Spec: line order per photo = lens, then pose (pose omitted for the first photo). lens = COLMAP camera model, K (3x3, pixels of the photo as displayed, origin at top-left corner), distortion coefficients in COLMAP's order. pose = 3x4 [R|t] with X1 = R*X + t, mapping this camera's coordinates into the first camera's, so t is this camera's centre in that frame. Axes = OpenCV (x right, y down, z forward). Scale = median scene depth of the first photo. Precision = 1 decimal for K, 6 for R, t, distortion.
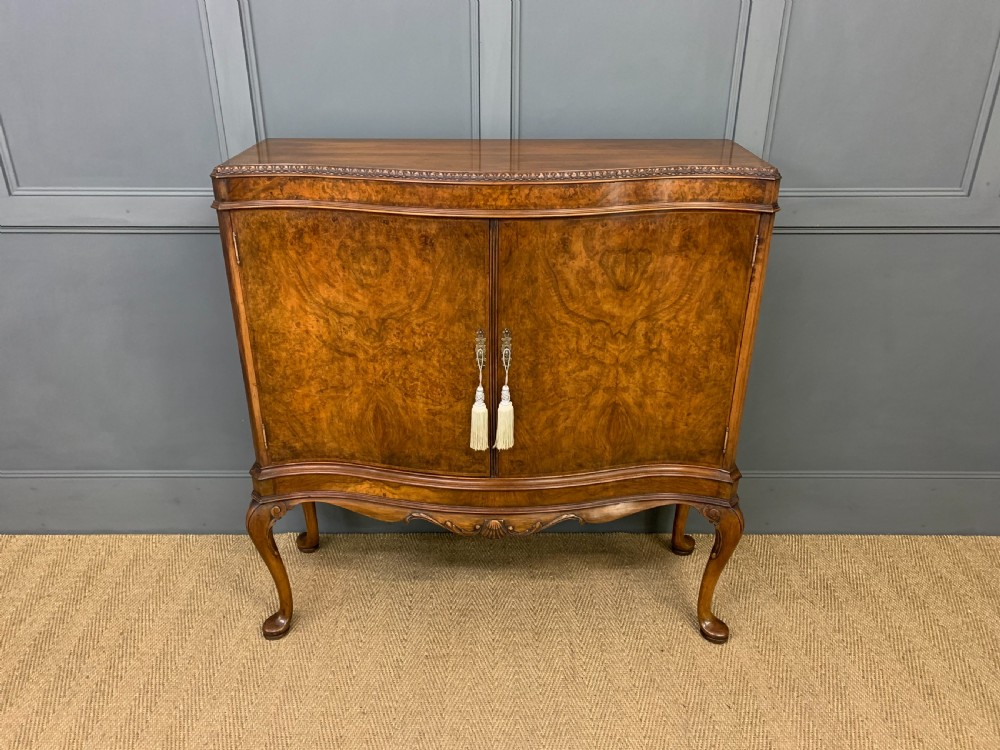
lens RADIAL K [[799.2, 0, 502.9], [0, 799.2, 368.4], [0, 0, 1]] dist [0.026855, -0.001707]
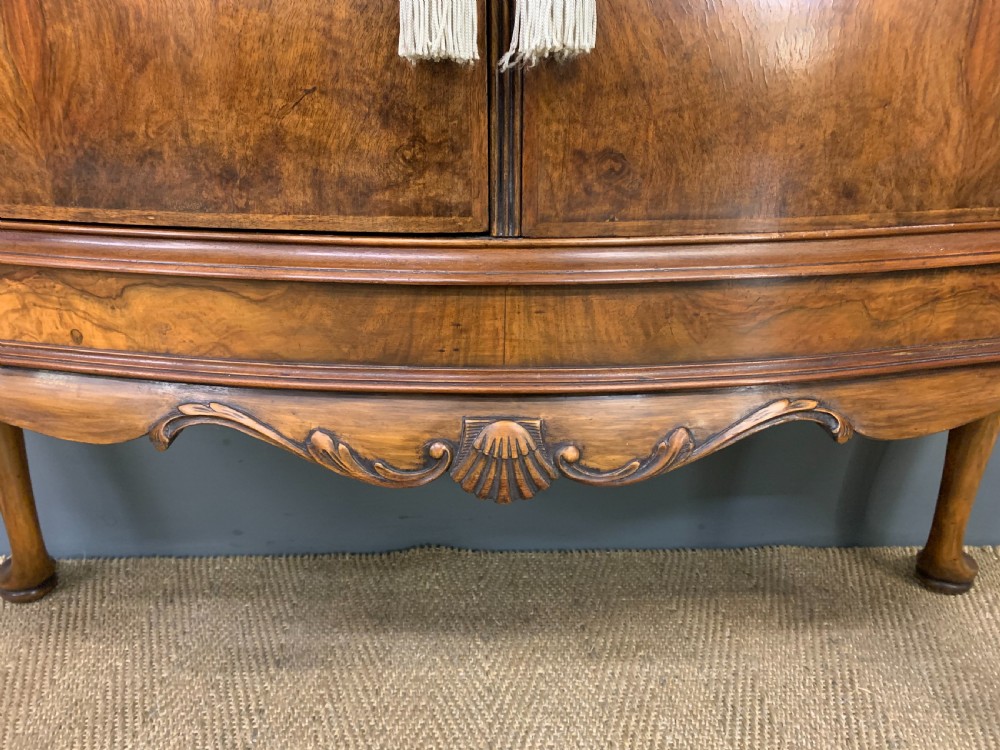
lens RADIAL K [[800.3, 0, 500.0], [0, 800.3, 375.0], [0, 0, 1]] dist [0.007937, -0.006384]
pose [[0.999615, -0.010707, 0.025607, -0.019760], [0.012871, 0.996221, -0.085890, 0.211593], [-0.024591, 0.086187, 0.995975, 0.807140]]
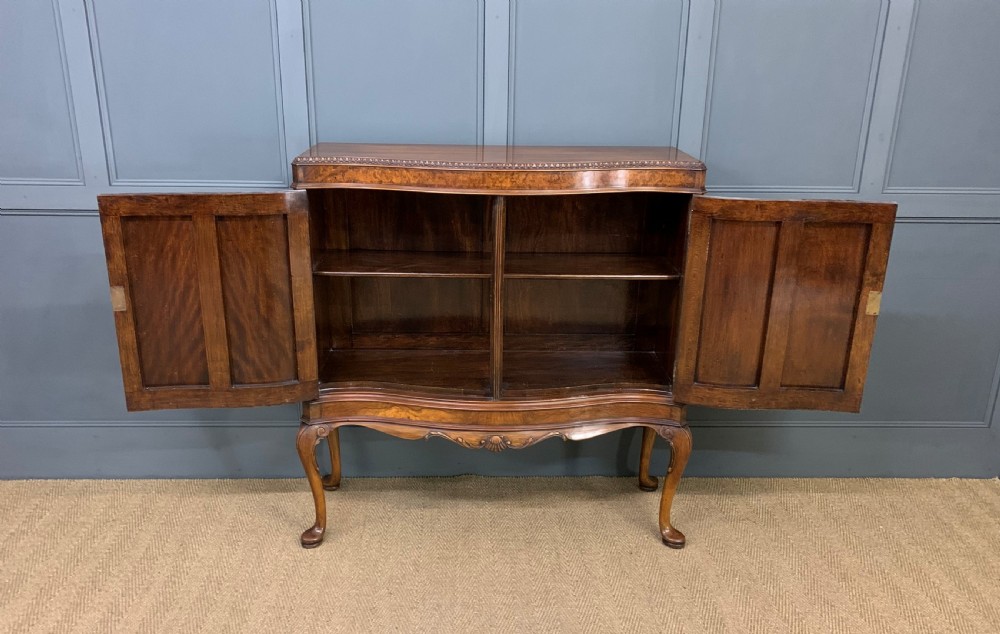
lens RADIAL K [[862.5, 0, 500.0], [0, 862.5, 317.0], [0, 0, 1]] dist [0.053267, -0.004579]
pose [[0.999336, 0.002432, 0.036367, -0.058563], [0.001997, 0.992619, -0.121258, 0.180904], [-0.036393, 0.121250, 0.991955, -0.406583]]
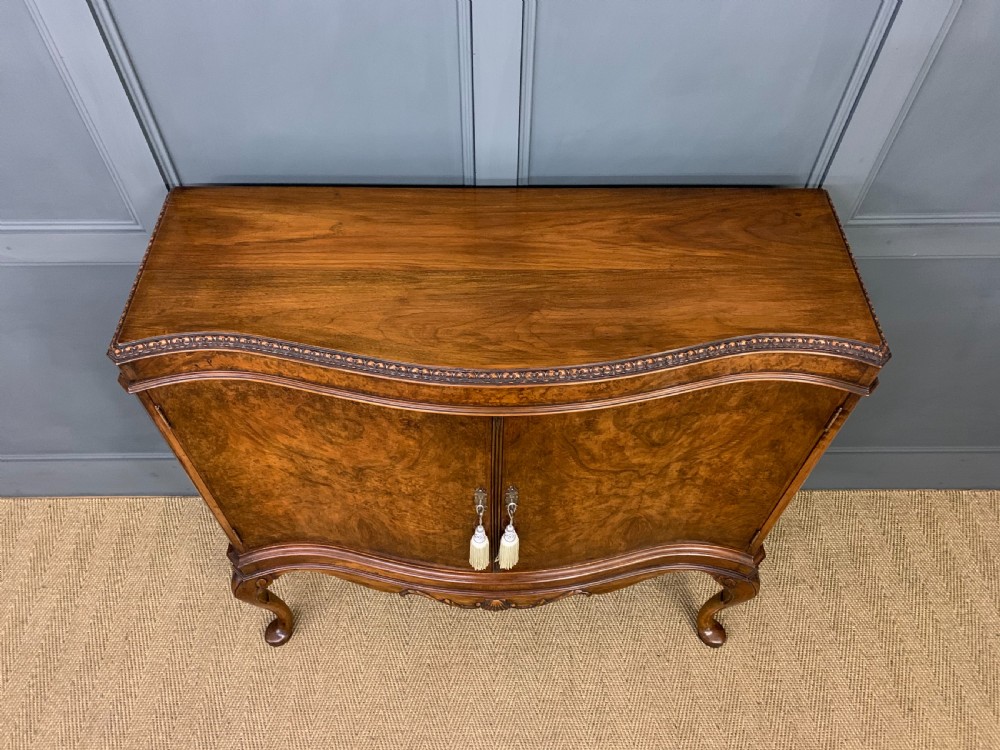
lens RADIAL K [[800.3, 0, 500.0], [0, 800.3, 375.0], [0, 0, 1]] dist [0.007937, -0.006384]
pose [[0.999969, -0.002536, 0.007442, -0.013384], [-0.001301, 0.880116, 0.474757, -0.523856], [-0.007753, -0.474752, 0.880085, 0.321660]]
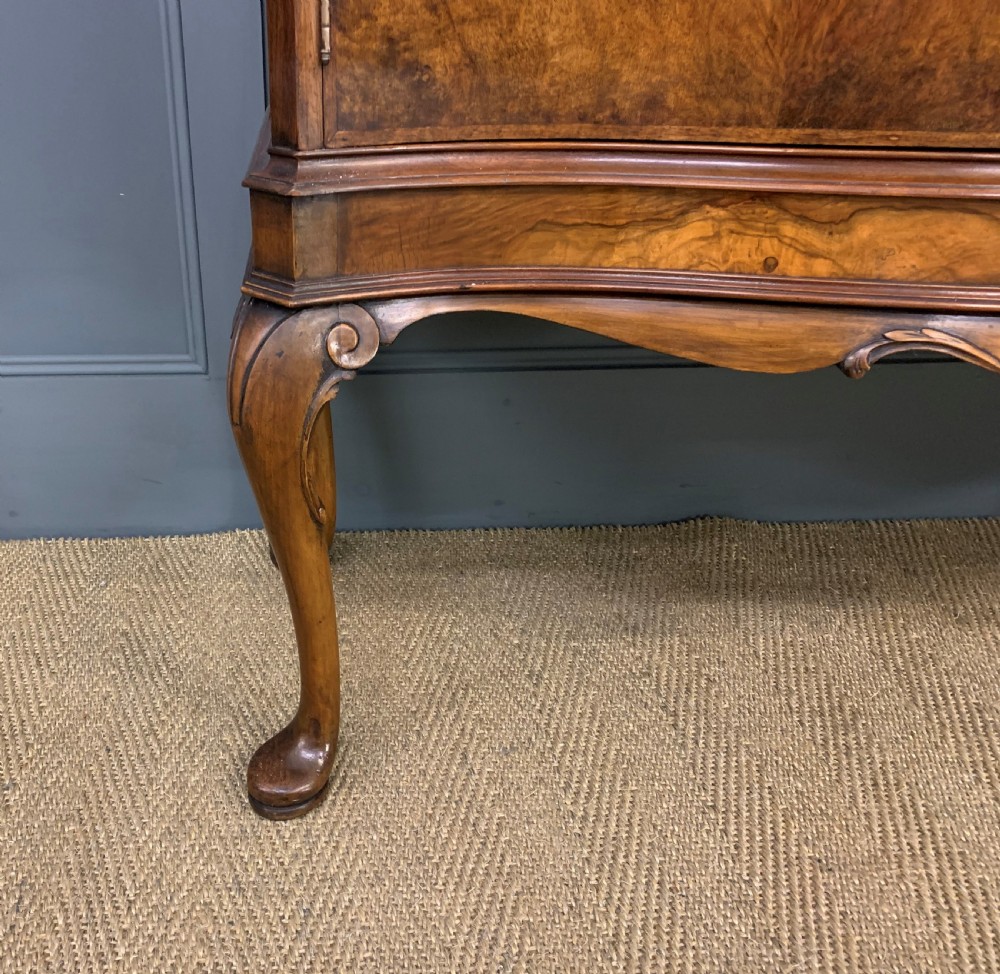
lens RADIAL K [[1032.0, 0, 337.9], [0, 1032.0, 485.6], [0, 0, 1]] dist [0.043585, -0.031152]
pose [[0.999734, -0.020145, 0.011201, -0.317456], [0.019614, 0.998762, 0.045711, 0.229698], [-0.012108, -0.045480, 0.998892, 0.725523]]
